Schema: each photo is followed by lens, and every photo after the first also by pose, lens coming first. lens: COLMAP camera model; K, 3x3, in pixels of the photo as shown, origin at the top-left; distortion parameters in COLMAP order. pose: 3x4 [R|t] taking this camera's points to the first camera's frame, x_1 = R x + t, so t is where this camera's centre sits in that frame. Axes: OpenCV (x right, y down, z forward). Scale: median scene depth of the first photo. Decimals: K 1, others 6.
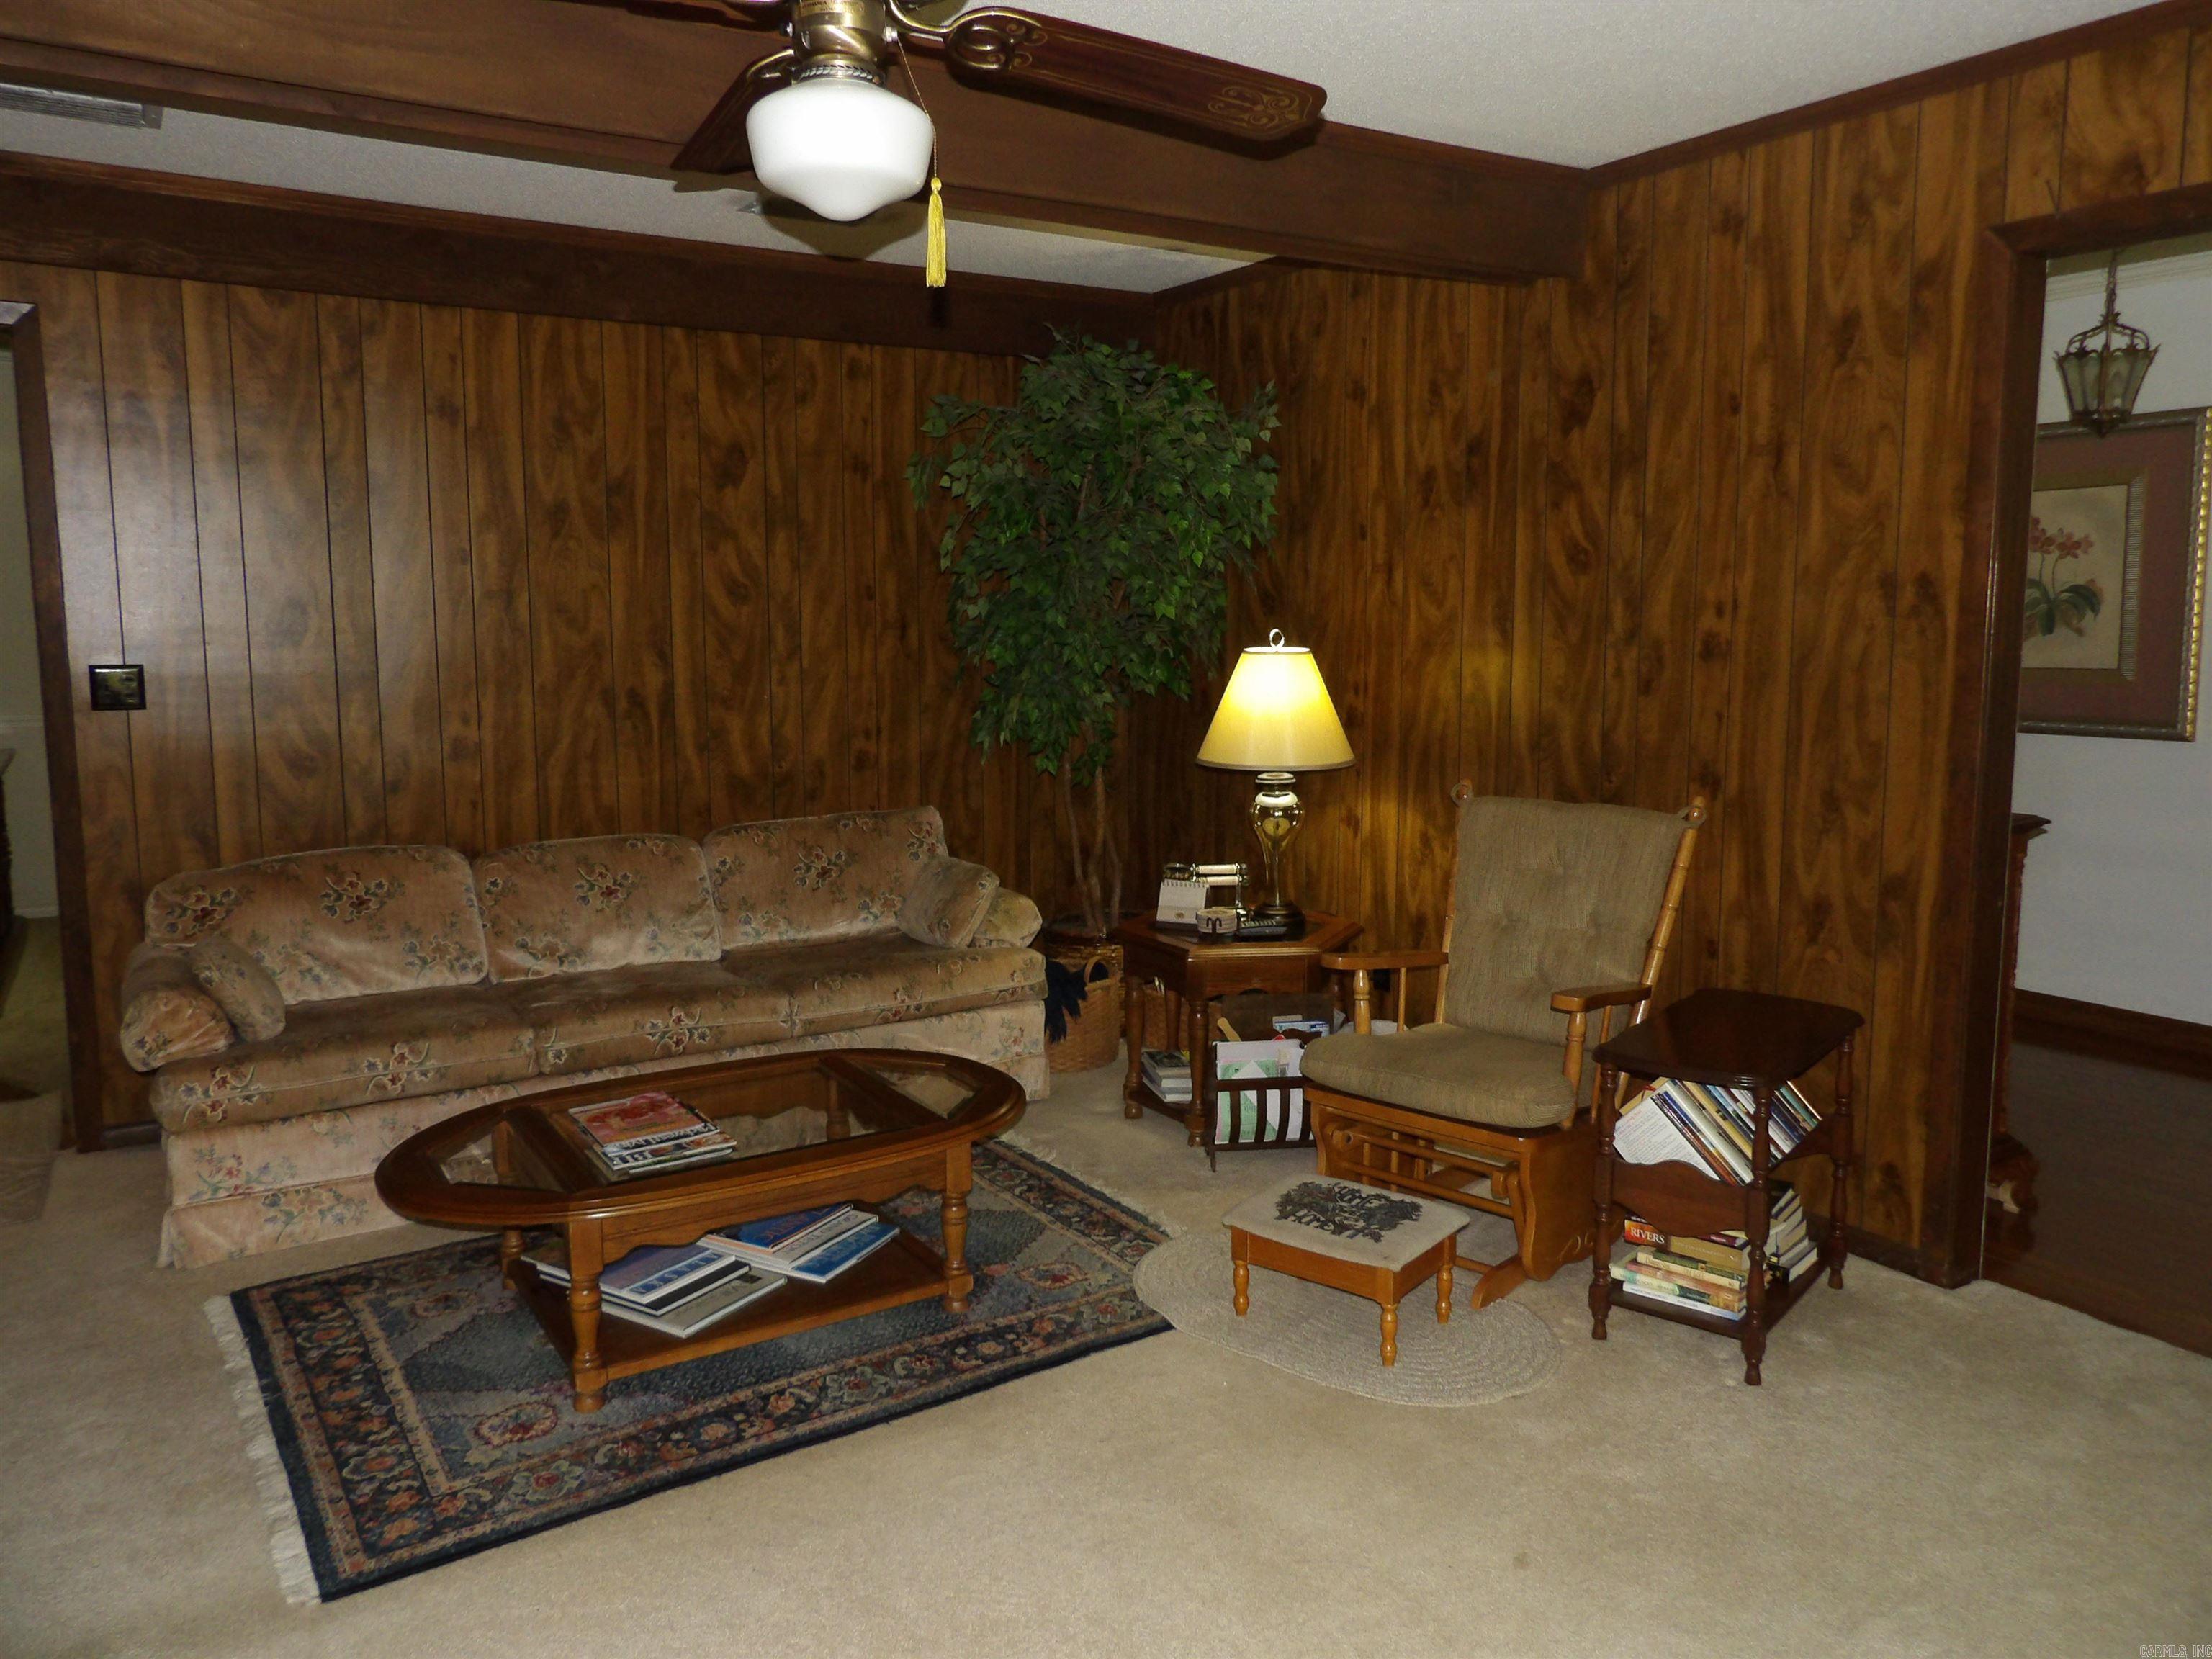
lens RADIAL K [[1539.8, 0, 1106.0], [0, 1539.8, 829.5], [0, 0, 1]] dist [0.001517, -0.000824]
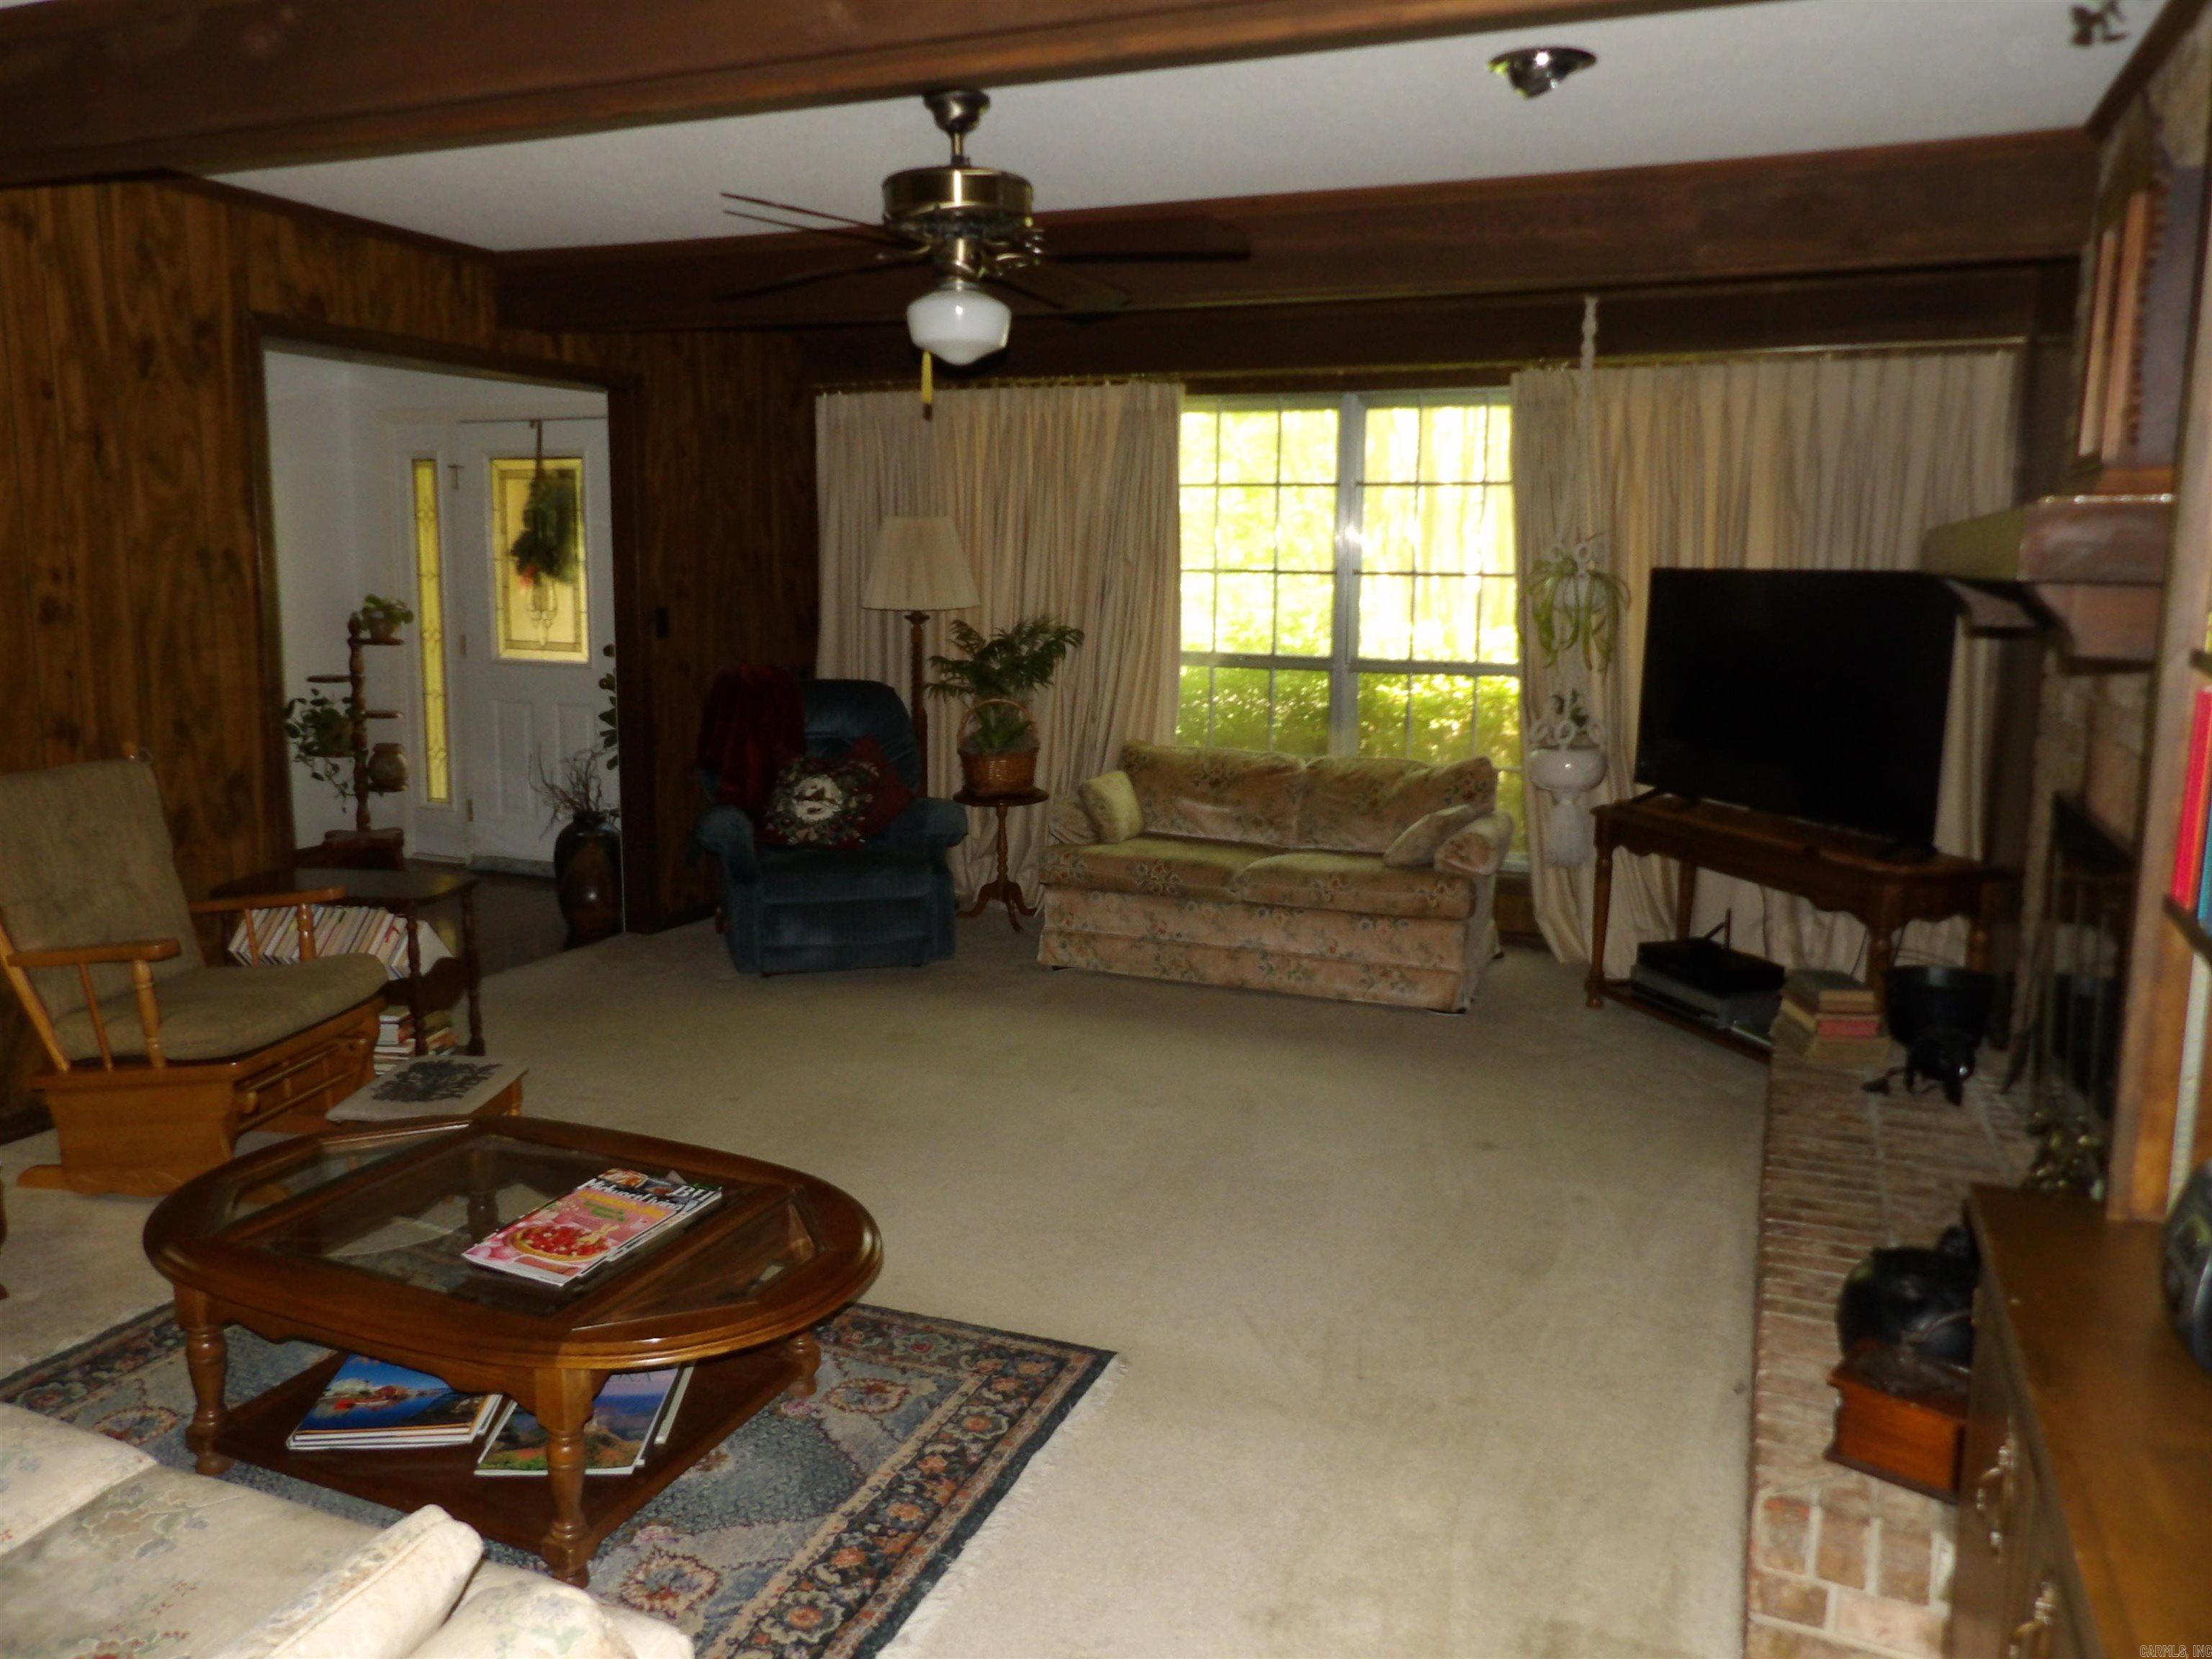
lens RADIAL K [[1539.8, 0, 1106.0], [0, 1539.8, 829.5], [0, 0, 1]] dist [0.001517, -0.000824]
pose [[-0.551092, -0.147302, 0.821340, -1.017524], [0.106722, 0.963770, 0.244452, -0.169881], [-0.827592, 0.222371, -0.515406, 1.065756]]
